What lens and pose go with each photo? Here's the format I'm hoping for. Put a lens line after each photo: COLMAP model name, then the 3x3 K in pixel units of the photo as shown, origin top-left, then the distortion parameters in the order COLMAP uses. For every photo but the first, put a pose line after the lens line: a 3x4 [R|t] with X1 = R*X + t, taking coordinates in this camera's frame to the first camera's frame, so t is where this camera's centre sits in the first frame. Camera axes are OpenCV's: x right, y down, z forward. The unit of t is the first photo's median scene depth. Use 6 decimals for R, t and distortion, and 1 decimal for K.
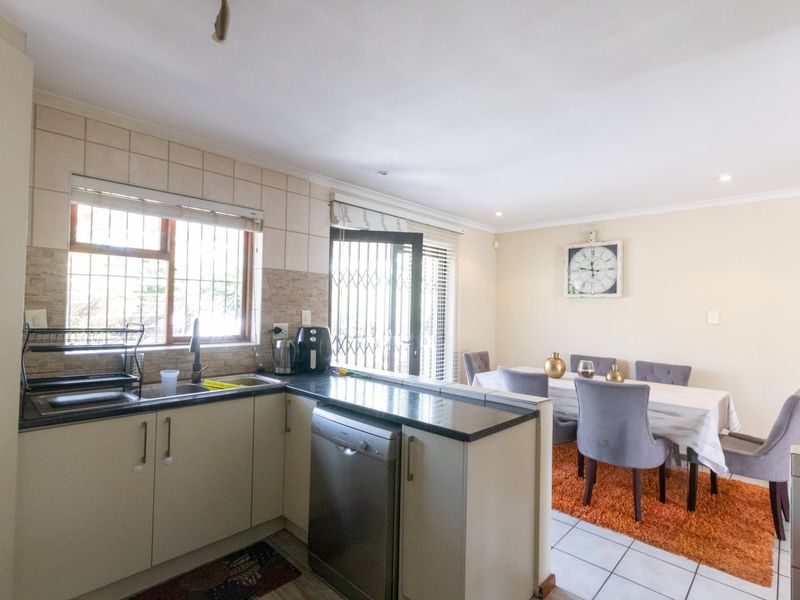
lens RADIAL K [[413.9, 0, 405.7], [0, 413.9, 301.7], [0, 0, 1]] dist [-0.000590, 0.000448]
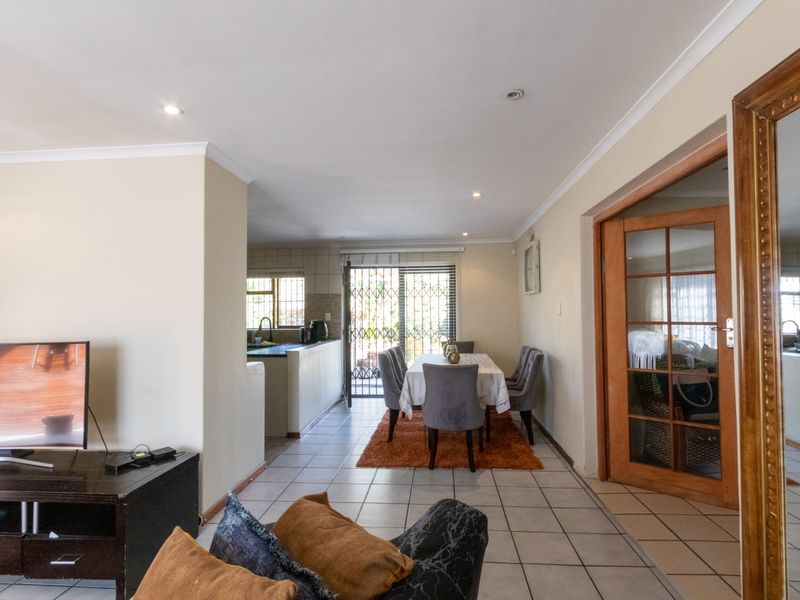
lens RADIAL K [[413.9, 0, 405.7], [0, 413.9, 301.7], [0, 0, 1]] dist [-0.000590, 0.000448]
pose [[0.616068, -0.050730, -0.786058, 1.165332], [0.039285, 0.998661, -0.033661, 0.036134], [0.786713, -0.010143, 0.617236, 0.061342]]
